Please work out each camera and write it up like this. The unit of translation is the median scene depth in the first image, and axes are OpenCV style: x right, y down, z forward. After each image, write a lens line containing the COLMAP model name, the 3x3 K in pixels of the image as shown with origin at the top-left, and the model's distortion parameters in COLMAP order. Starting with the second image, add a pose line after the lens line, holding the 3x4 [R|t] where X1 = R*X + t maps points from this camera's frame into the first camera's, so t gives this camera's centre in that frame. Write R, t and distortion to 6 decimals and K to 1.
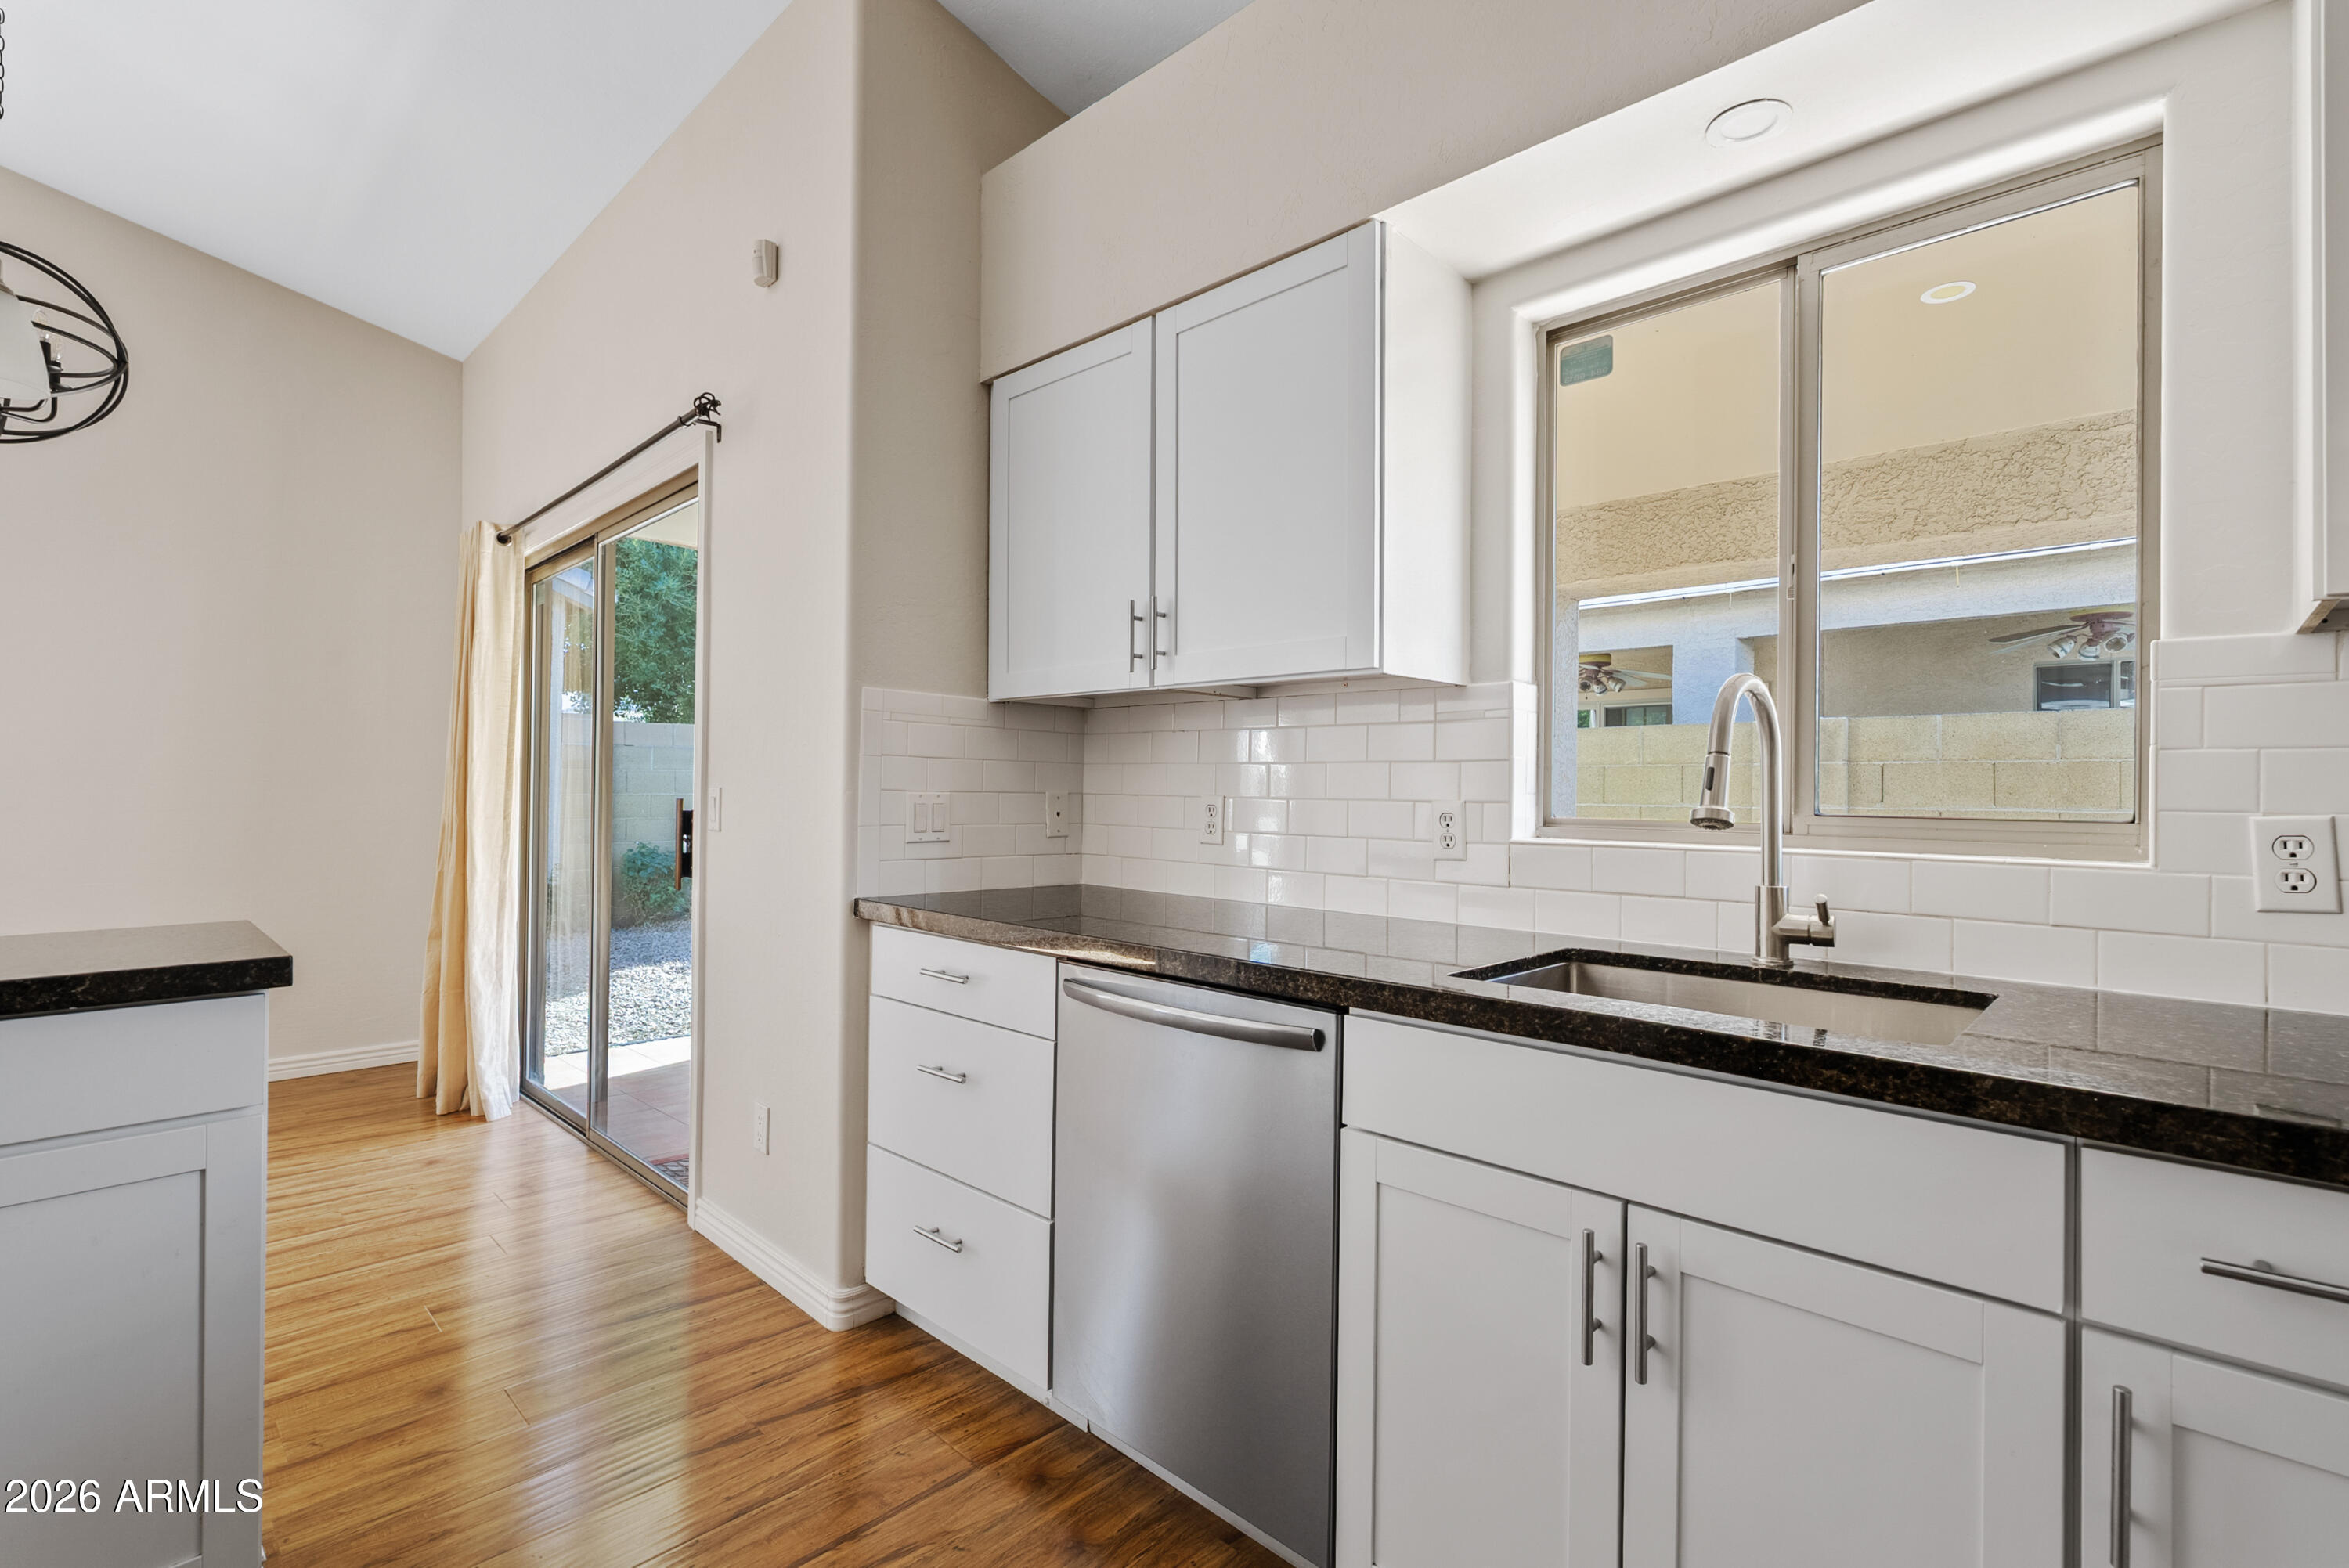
lens RADIAL K [[1080.0, 0, 1190.1], [0, 1080.0, 780.4], [0, 0, 1]] dist [-0.008471, 0.001409]
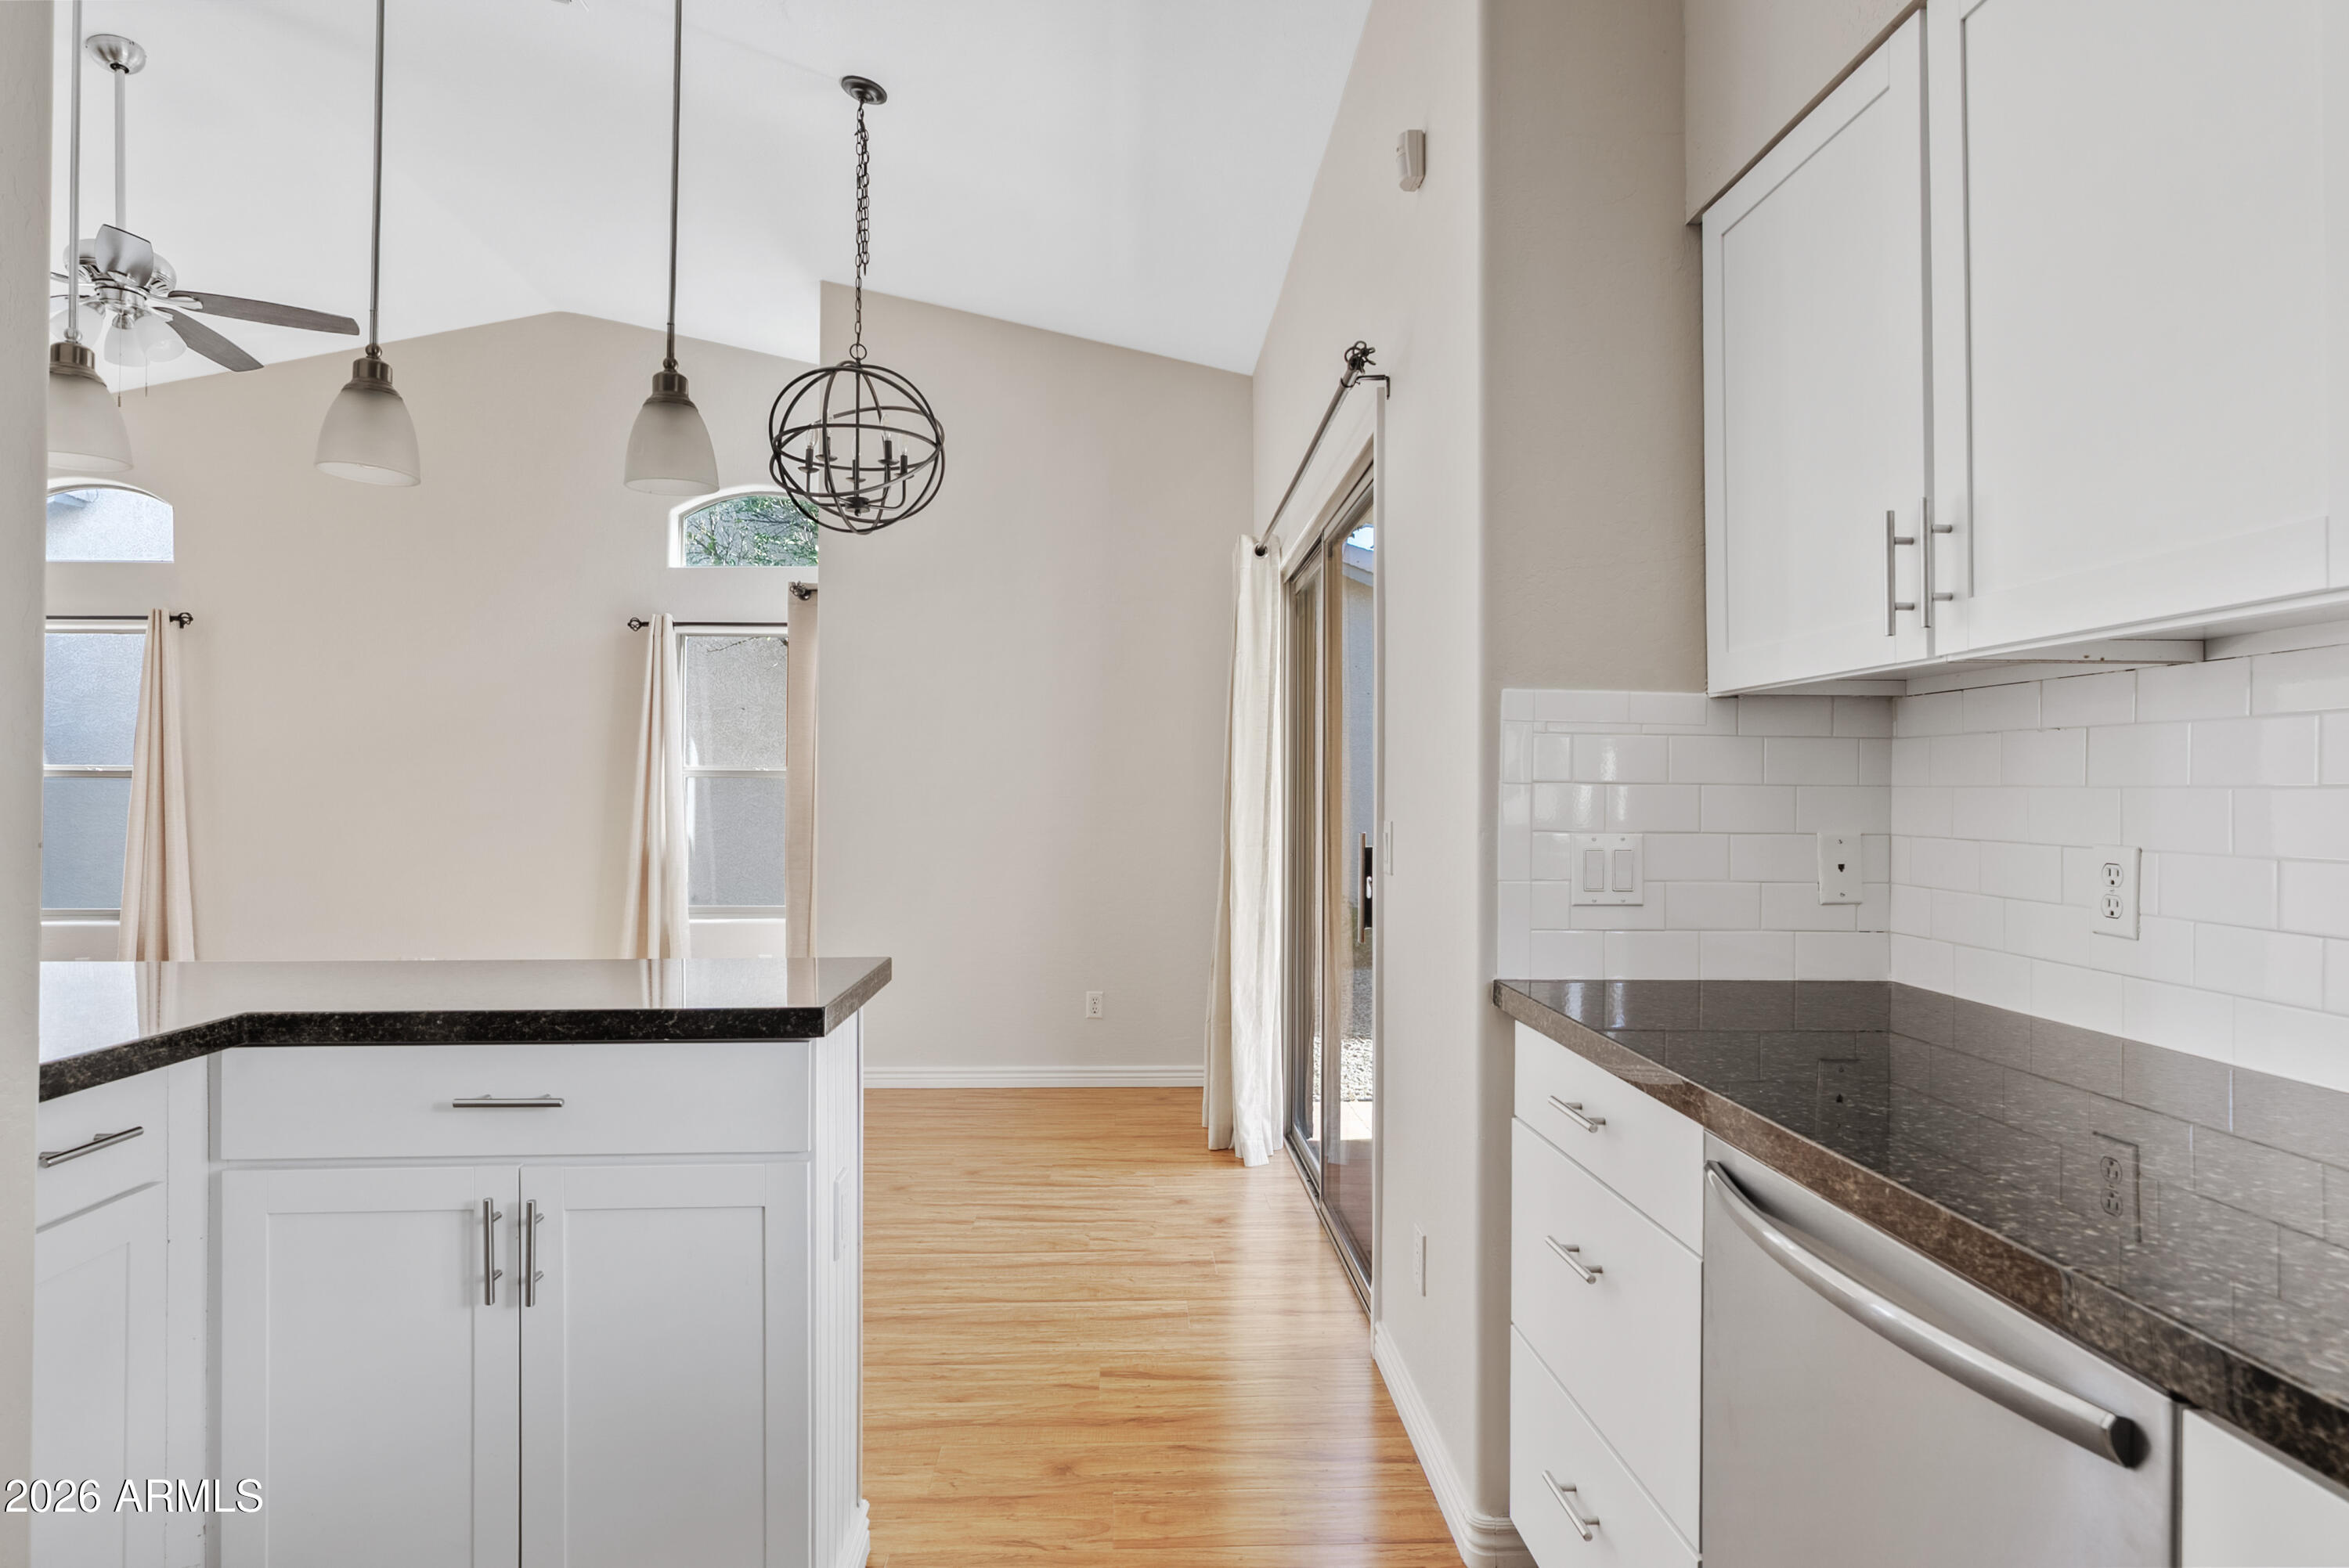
lens RADIAL K [[1274.2, 0, 1163.9], [0, 1274.2, 777.6], [0, 0, 1]] dist [0.000243, 0.000180]
pose [[0.718970, -0.017439, -0.694822, 0.117472], [0.011054, 0.999846, -0.013657, -0.016233], [0.694953, 0.002139, 0.719052, 0.202965]]
